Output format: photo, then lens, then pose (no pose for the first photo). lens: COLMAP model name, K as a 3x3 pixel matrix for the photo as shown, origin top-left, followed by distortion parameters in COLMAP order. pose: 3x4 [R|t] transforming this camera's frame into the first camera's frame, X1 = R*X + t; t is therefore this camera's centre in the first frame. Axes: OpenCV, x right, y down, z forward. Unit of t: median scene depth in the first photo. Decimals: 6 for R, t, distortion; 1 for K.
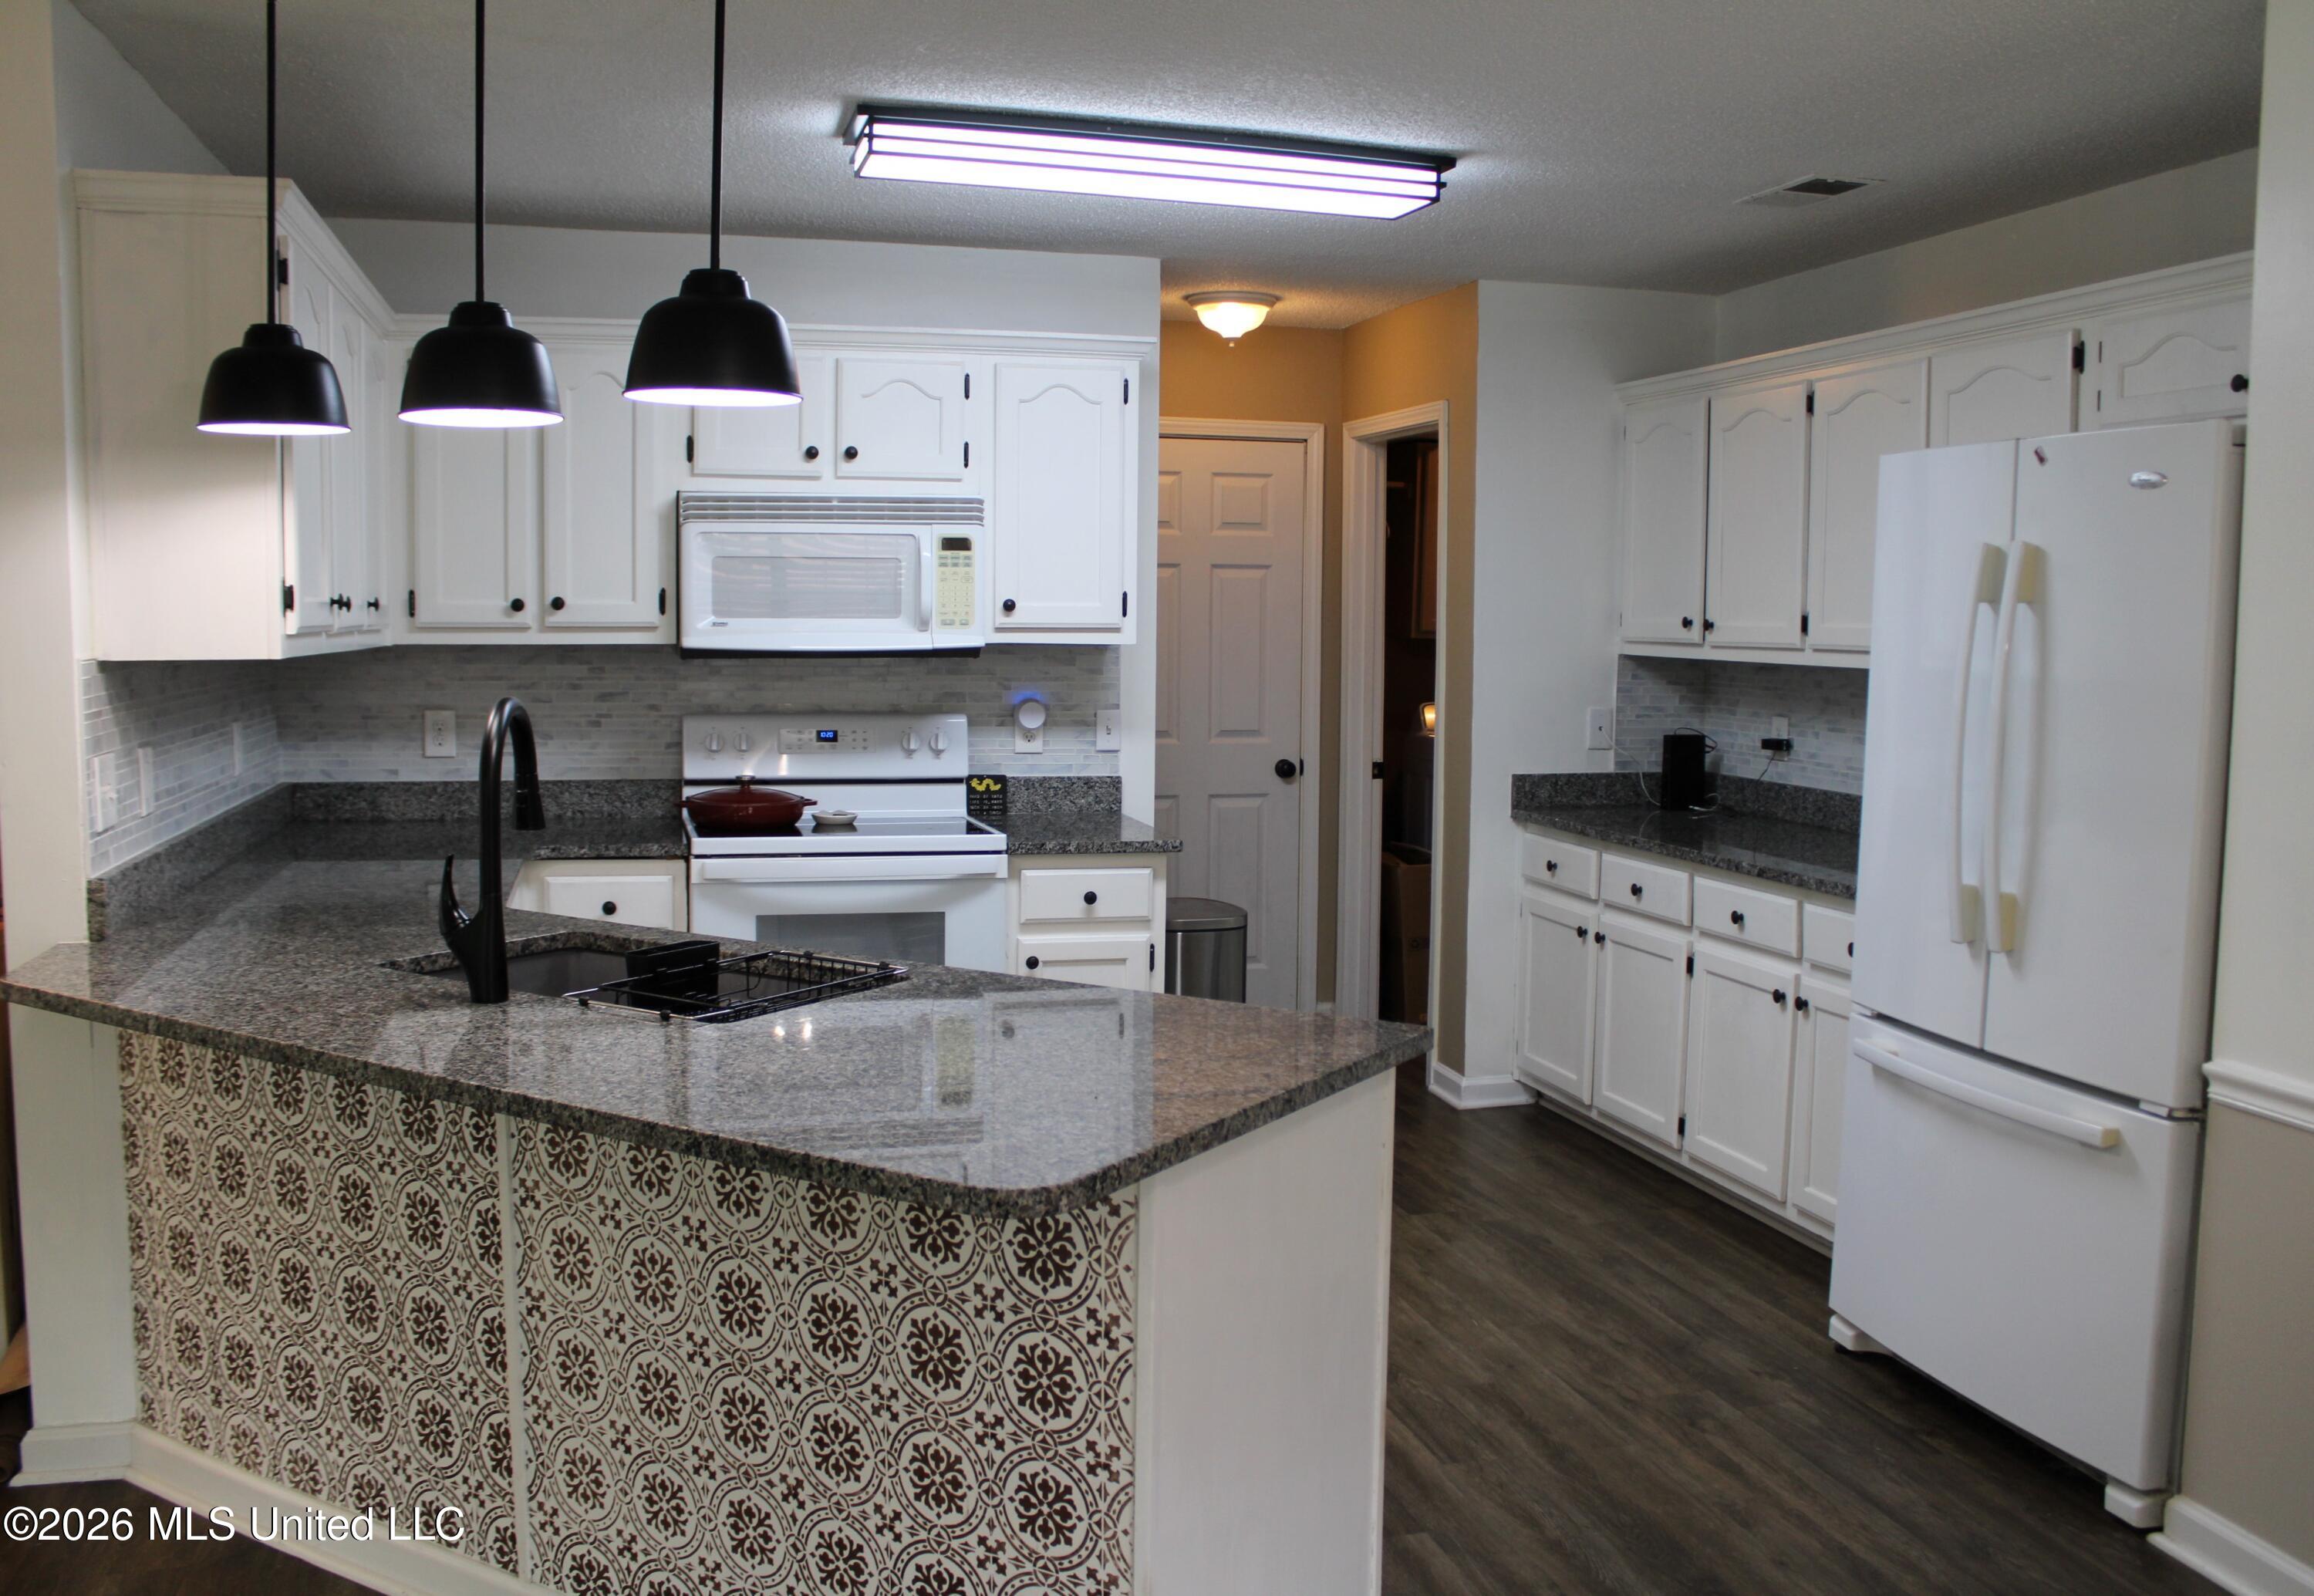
lens RADIAL K [[2010.3, 0, 1157.0], [0, 2010.3, 798.0], [0, 0, 1]] dist [-0.155889, -0.002595]
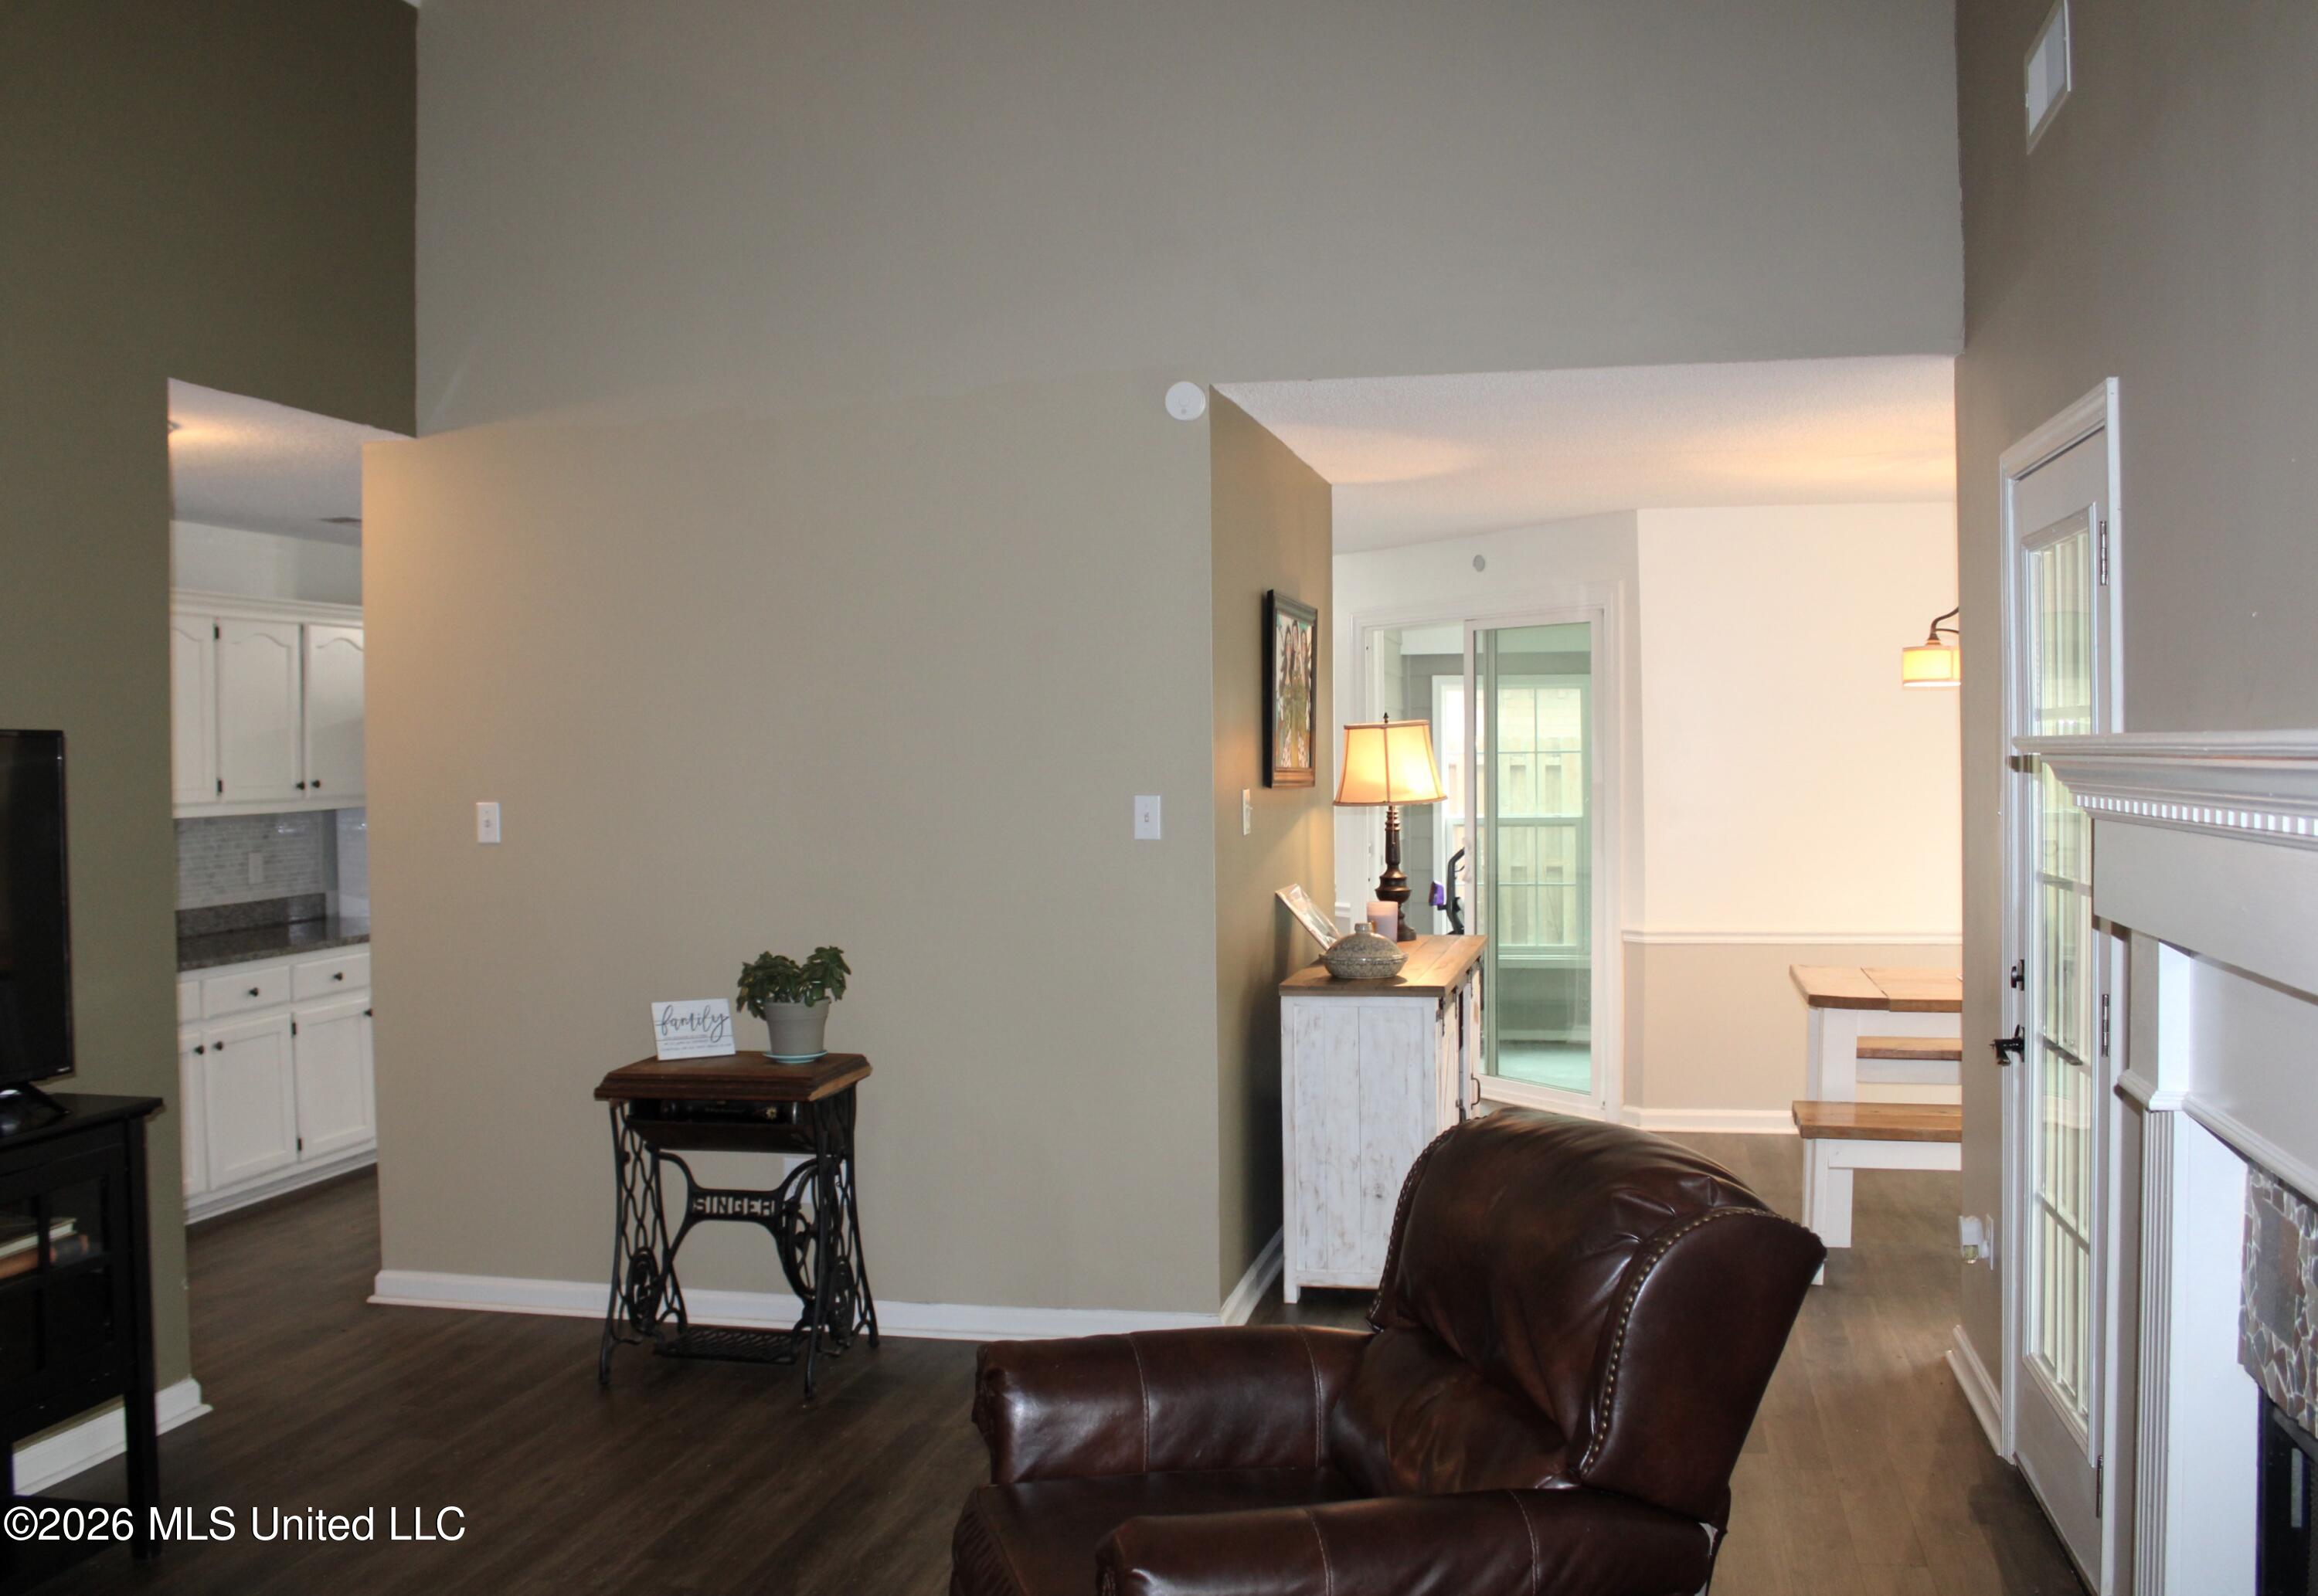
lens RADIAL K [[1993.5, 0, 1155.7], [0, 1993.5, 775.4], [0, 0, 1]] dist [-0.185298, 0.129175]
pose [[-0.885028, 0.001550, 0.465535, -0.886185], [0.051682, 0.994140, 0.094942, -0.187578], [-0.462660, 0.108086, -0.879922, 1.857489]]
